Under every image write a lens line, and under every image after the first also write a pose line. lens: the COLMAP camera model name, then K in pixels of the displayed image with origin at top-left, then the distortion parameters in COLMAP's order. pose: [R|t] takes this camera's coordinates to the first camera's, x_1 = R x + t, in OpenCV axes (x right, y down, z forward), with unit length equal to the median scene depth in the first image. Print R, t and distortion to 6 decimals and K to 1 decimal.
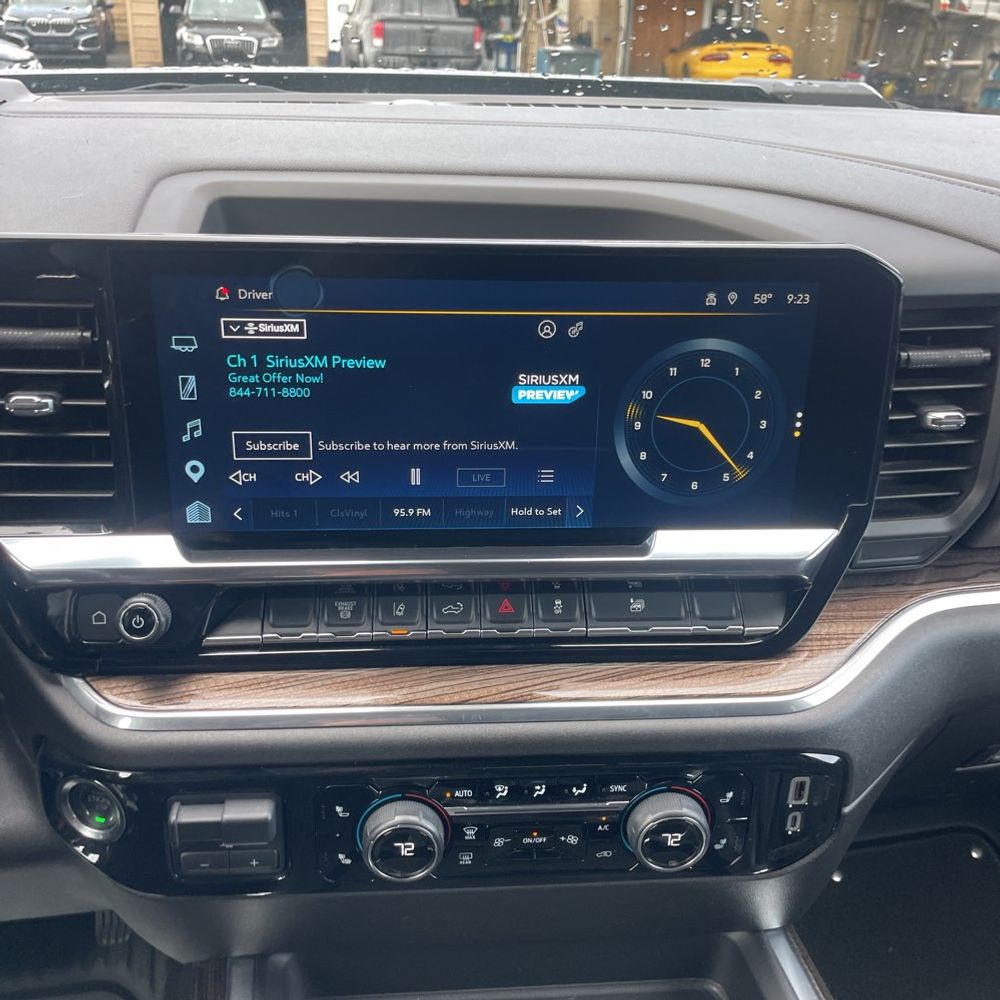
lens RADIAL K [[1013.5, 0, 492.2], [0, 1013.5, 498.1], [0, 0, 1]] dist [0.105678, -0.140196]
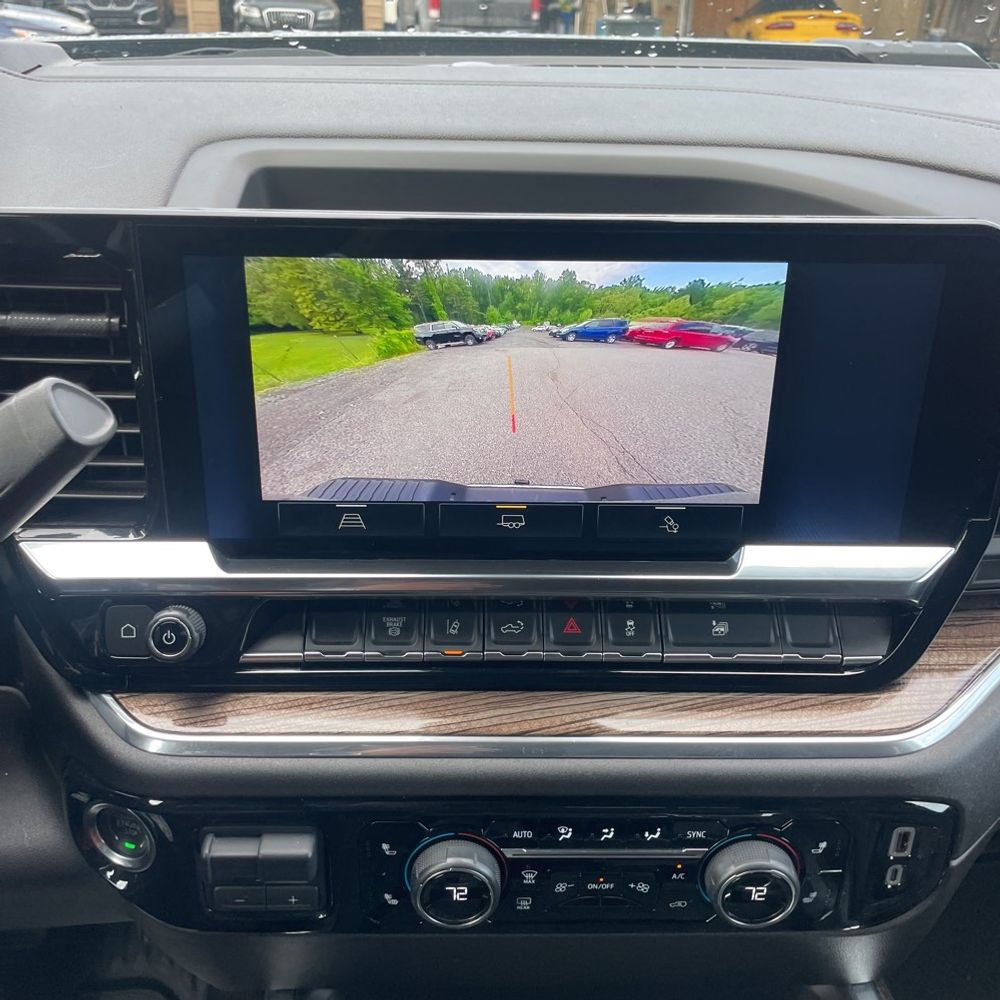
lens RADIAL K [[1013.5, 0, 489.5], [0, 1013.5, 506.3], [0, 0, 1]] dist [0.100517, -0.122371]
pose [[0.998556, 0.014972, -0.051590, -0.014567], [-0.013424, 0.999453, 0.030234, -0.026065], [0.052015, -0.029497, 0.998211, 0.103121]]
